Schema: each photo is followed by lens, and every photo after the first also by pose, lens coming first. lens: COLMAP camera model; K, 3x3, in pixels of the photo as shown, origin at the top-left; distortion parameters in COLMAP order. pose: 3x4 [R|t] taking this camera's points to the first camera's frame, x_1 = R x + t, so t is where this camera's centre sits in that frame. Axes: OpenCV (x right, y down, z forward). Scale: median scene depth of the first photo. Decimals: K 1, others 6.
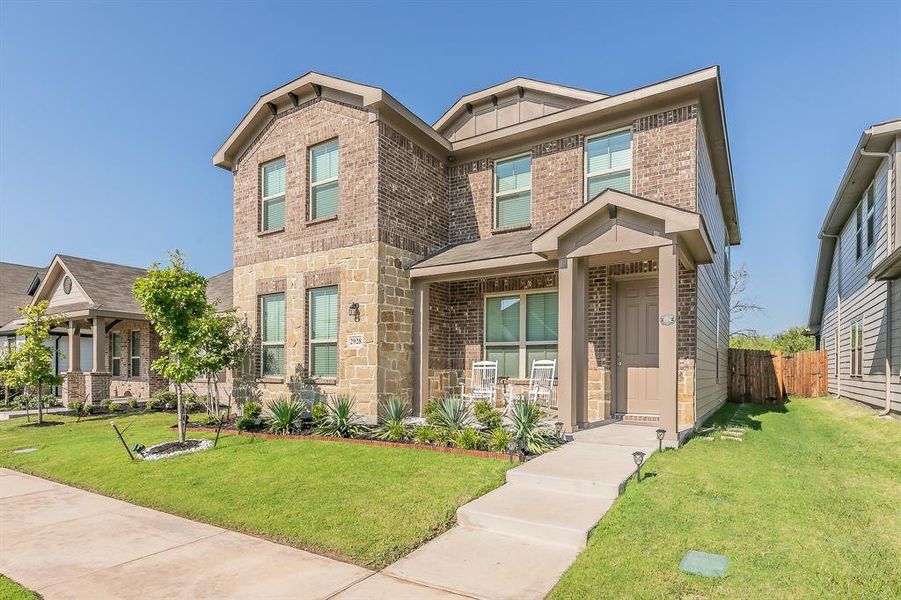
lens RADIAL K [[474.8, 0, 450.5], [0, 474.8, 300.0], [0, 0, 1]] dist [0.001921, 0.000407]
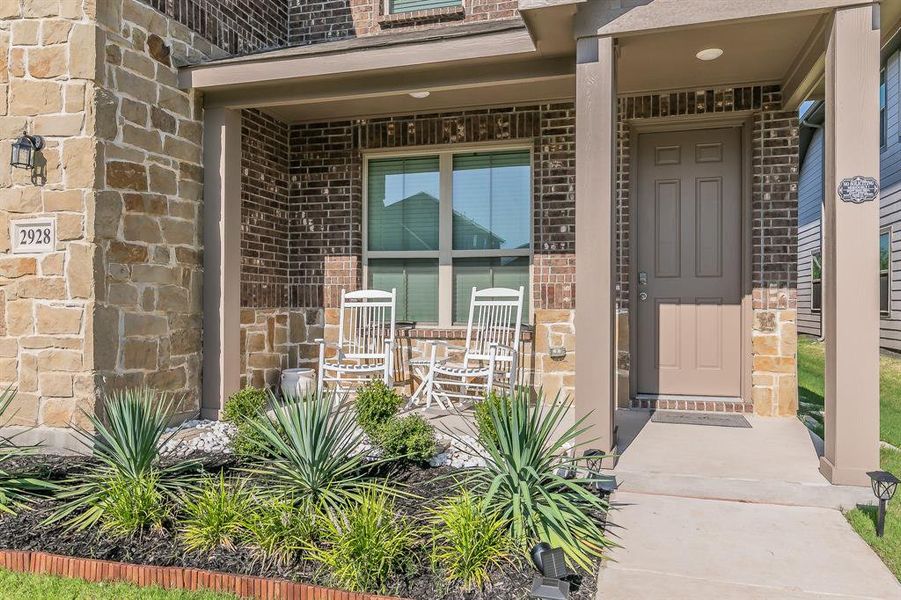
lens RADIAL K [[608.0, 0, 450.5], [0, 608.0, 300.0], [0, 0, 1]] dist [-0.000004, -0.000540]
pose [[0.963883, -0.000291, 0.266325, -0.009117], [-0.037980, 0.989629, 0.138538, 0.053023], [-0.263603, -0.143649, 0.953875, 0.410938]]
